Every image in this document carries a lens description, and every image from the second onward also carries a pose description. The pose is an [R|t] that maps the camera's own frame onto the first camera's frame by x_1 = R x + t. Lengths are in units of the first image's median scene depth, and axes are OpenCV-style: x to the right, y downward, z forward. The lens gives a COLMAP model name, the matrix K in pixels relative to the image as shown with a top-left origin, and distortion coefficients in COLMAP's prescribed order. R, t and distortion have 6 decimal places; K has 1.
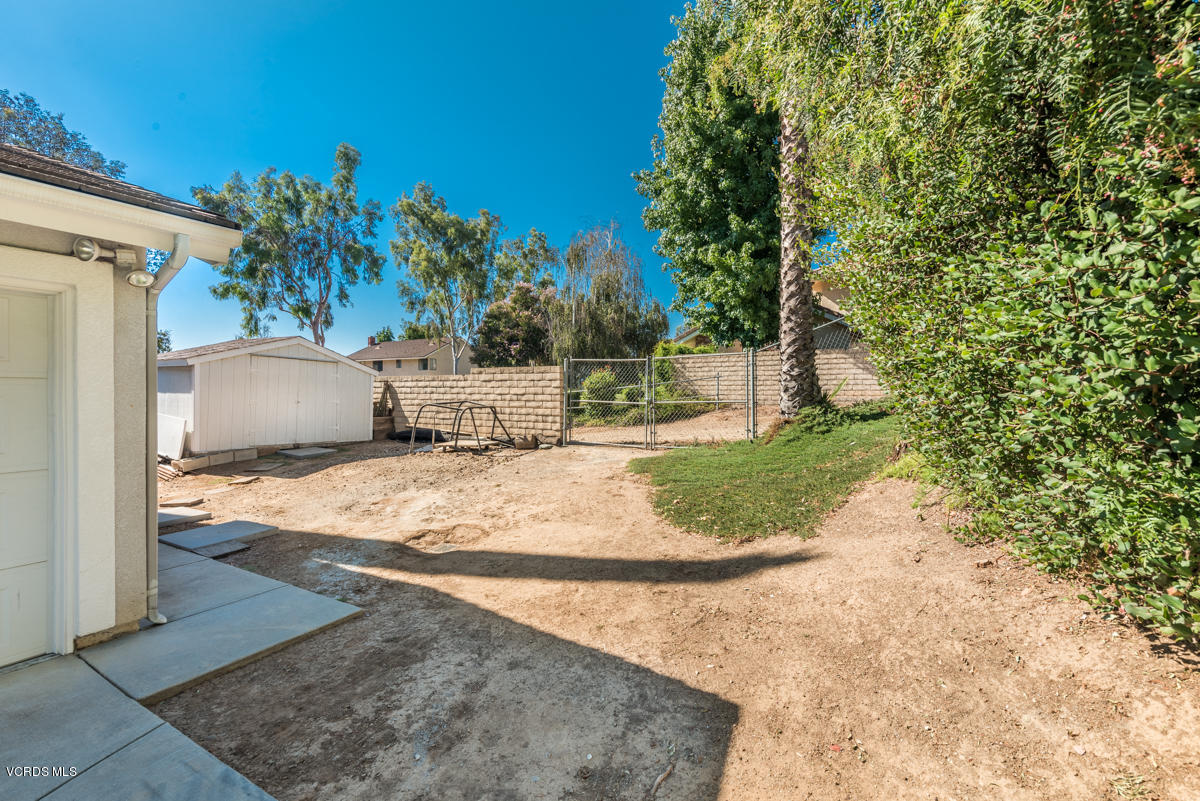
lens RADIAL K [[509.0, 0, 595.1], [0, 509.0, 405.3], [0, 0, 1]] dist [0.001351, 0.000071]
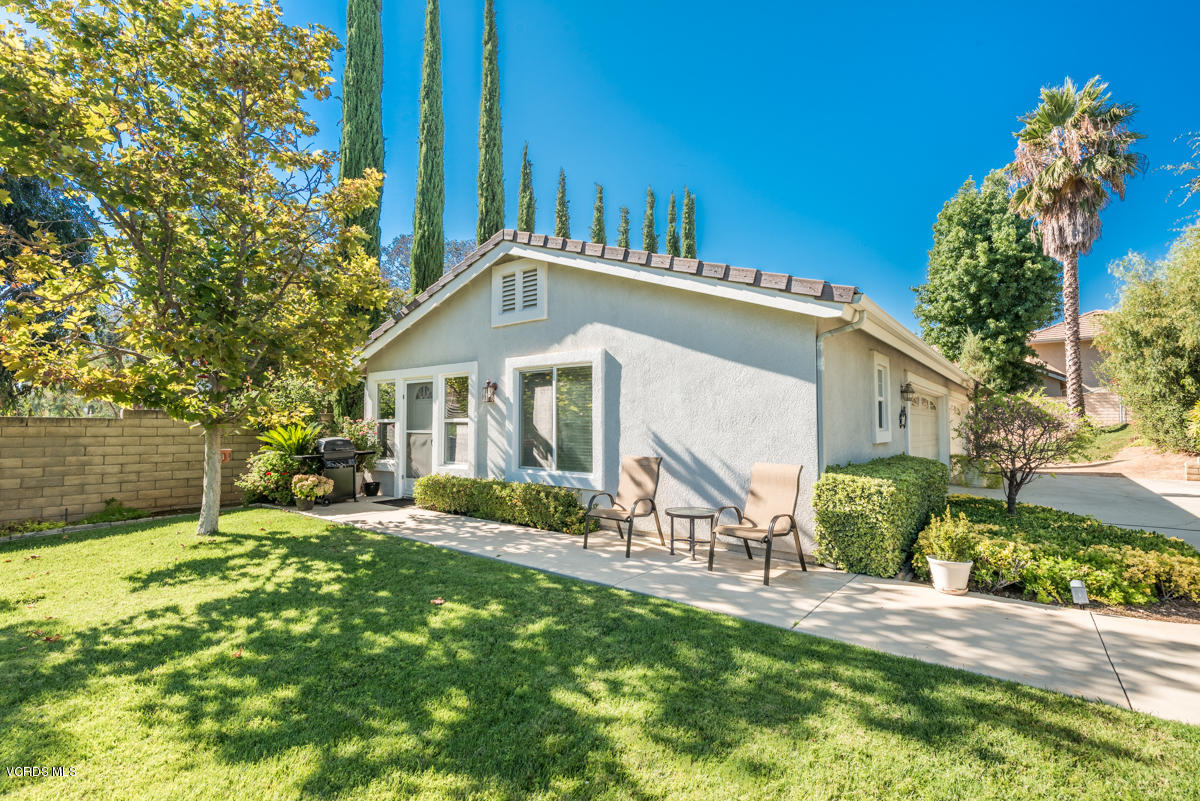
lens RADIAL K [[562.8, 0, 600.0], [0, 562.8, 400.5], [0, 0, 1]] dist [0.001432, 0.001545]
pose [[0.991146, -0.008786, -0.132485, -0.772010], [0.000067, 0.997841, -0.065674, 0.025579], [0.132776, 0.065084, 0.989007, -1.019606]]
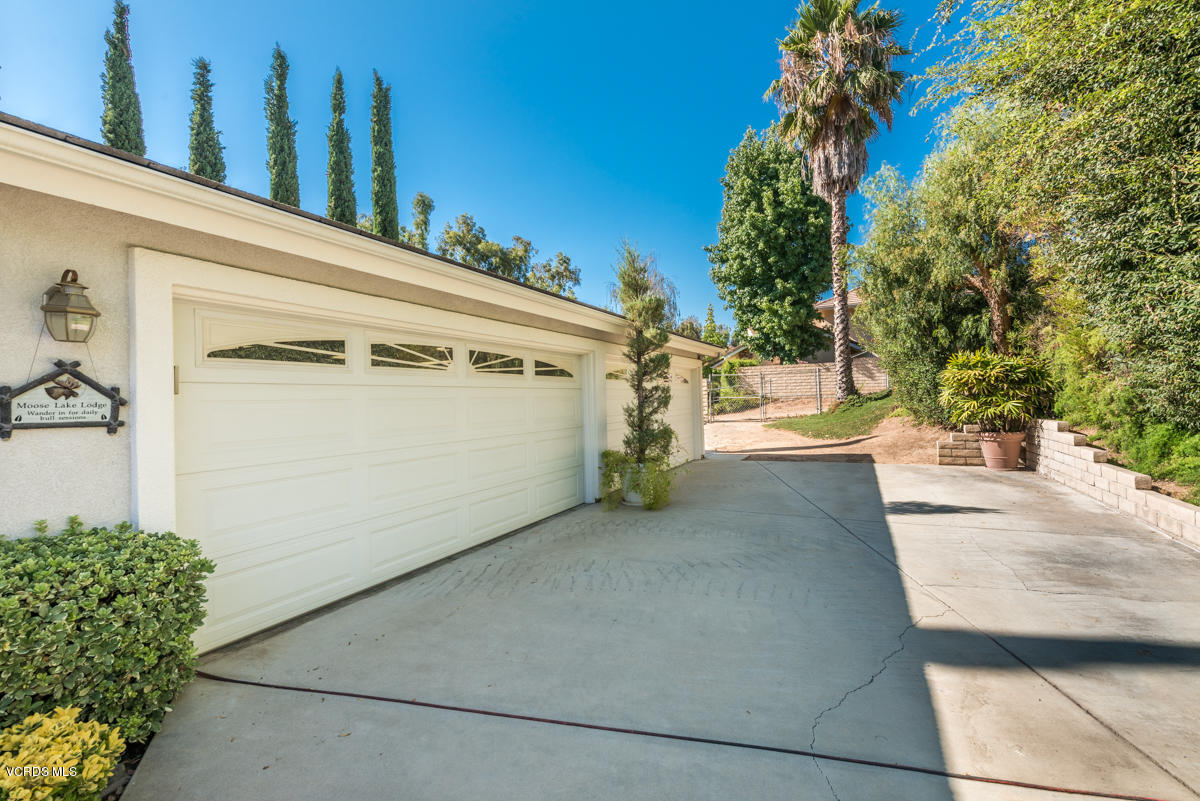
lens RADIAL K [[529.8, 0, 605.9], [0, 529.8, 401.1], [0, 0, 1]] dist [0.001499, 0.000134]
pose [[0.996622, -0.032915, 0.075237, -0.391012], [0.034267, 0.999272, -0.016762, 0.014407], [-0.074631, 0.019283, 0.997025, -0.583152]]
